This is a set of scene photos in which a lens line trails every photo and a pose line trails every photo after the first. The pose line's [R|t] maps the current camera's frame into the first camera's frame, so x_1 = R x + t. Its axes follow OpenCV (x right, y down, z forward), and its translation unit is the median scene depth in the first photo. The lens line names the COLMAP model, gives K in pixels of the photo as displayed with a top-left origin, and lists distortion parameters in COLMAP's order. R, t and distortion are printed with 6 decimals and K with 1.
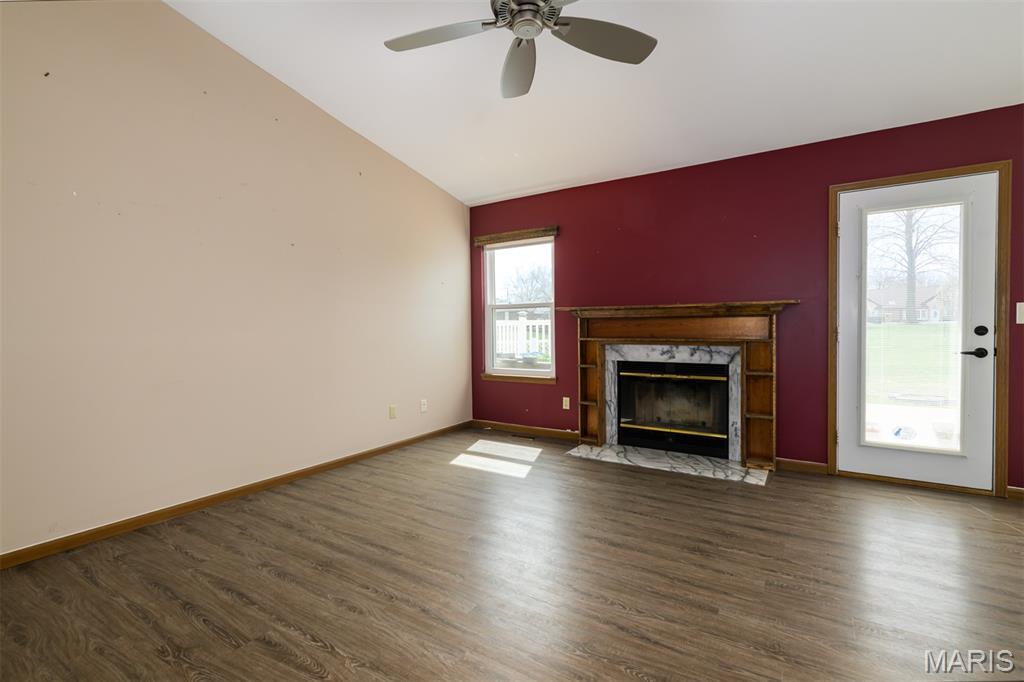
lens RADIAL K [[462.4, 0, 510.6], [0, 462.4, 337.1], [0, 0, 1]] dist [0.002804, -0.001273]
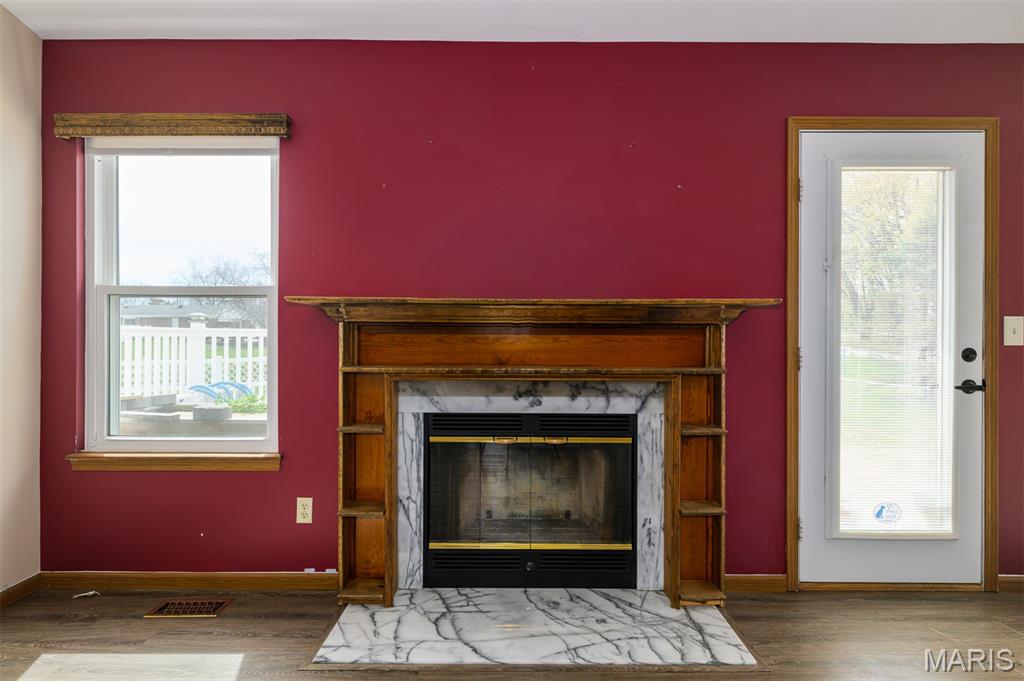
lens RADIAL K [[508.7, 0, 519.3], [0, 508.7, 339.5], [0, 0, 1]] dist [0.001179, -0.001329]
pose [[0.833476, 0.013860, 0.552382, 0.022461], [-0.000139, 0.999691, -0.024873, -0.013994], [-0.552556, 0.020654, 0.833220, 0.575984]]
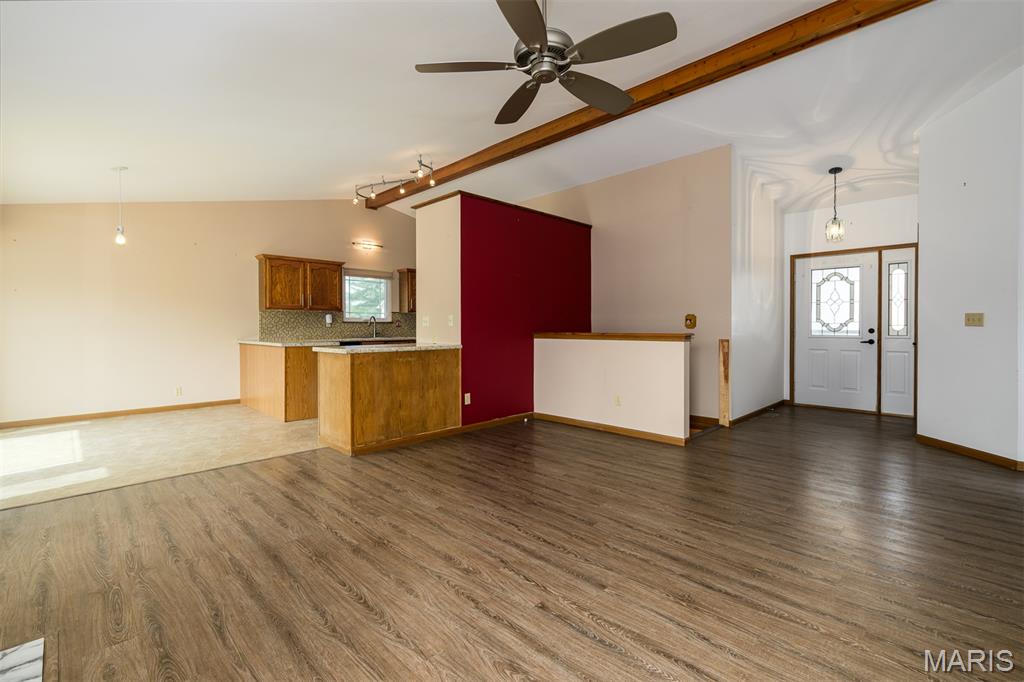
lens RADIAL K [[462.4, 0, 517.5], [0, 462.4, 330.3], [0, 0, 1]] dist [0.002804, -0.001273]
pose [[-0.980157, 0.013794, 0.197744, -0.067870], [0.020564, 0.999269, 0.032224, -0.027705], [-0.197155, 0.035651, -0.979724, 1.189158]]
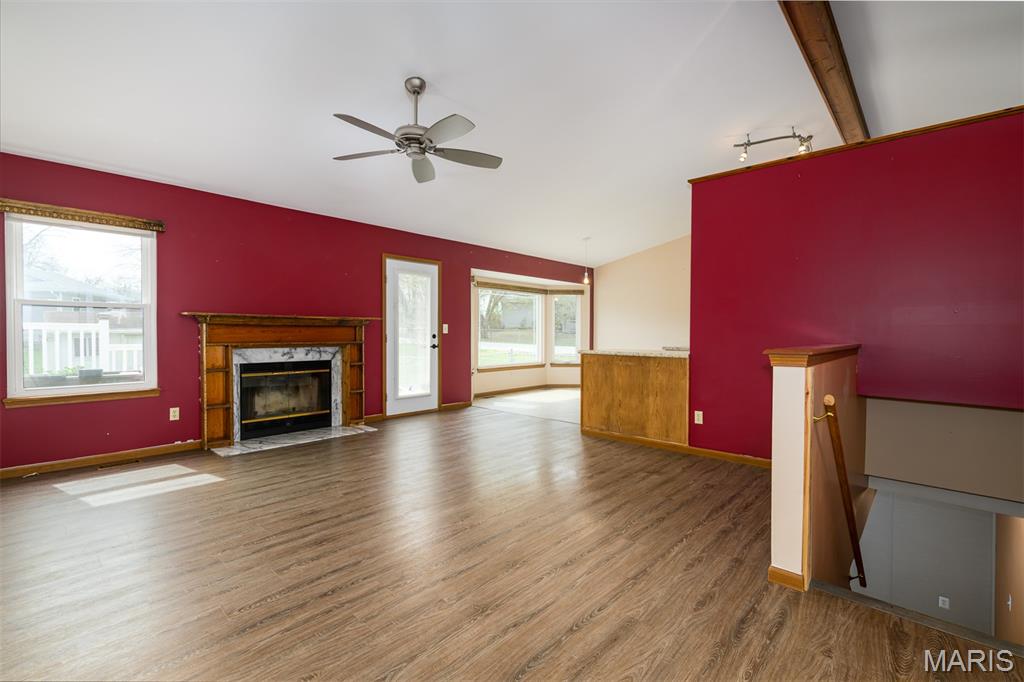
lens RADIAL K [[462.4, 0, 513.8], [0, 462.4, 337.2], [0, 0, 1]] dist [0.002804, -0.001273]
pose [[0.169376, 0.002369, 0.985549, -0.843456], [0.018704, 0.999809, -0.005618, 0.007751], [-0.985374, 0.019385, 0.169300, 0.202491]]
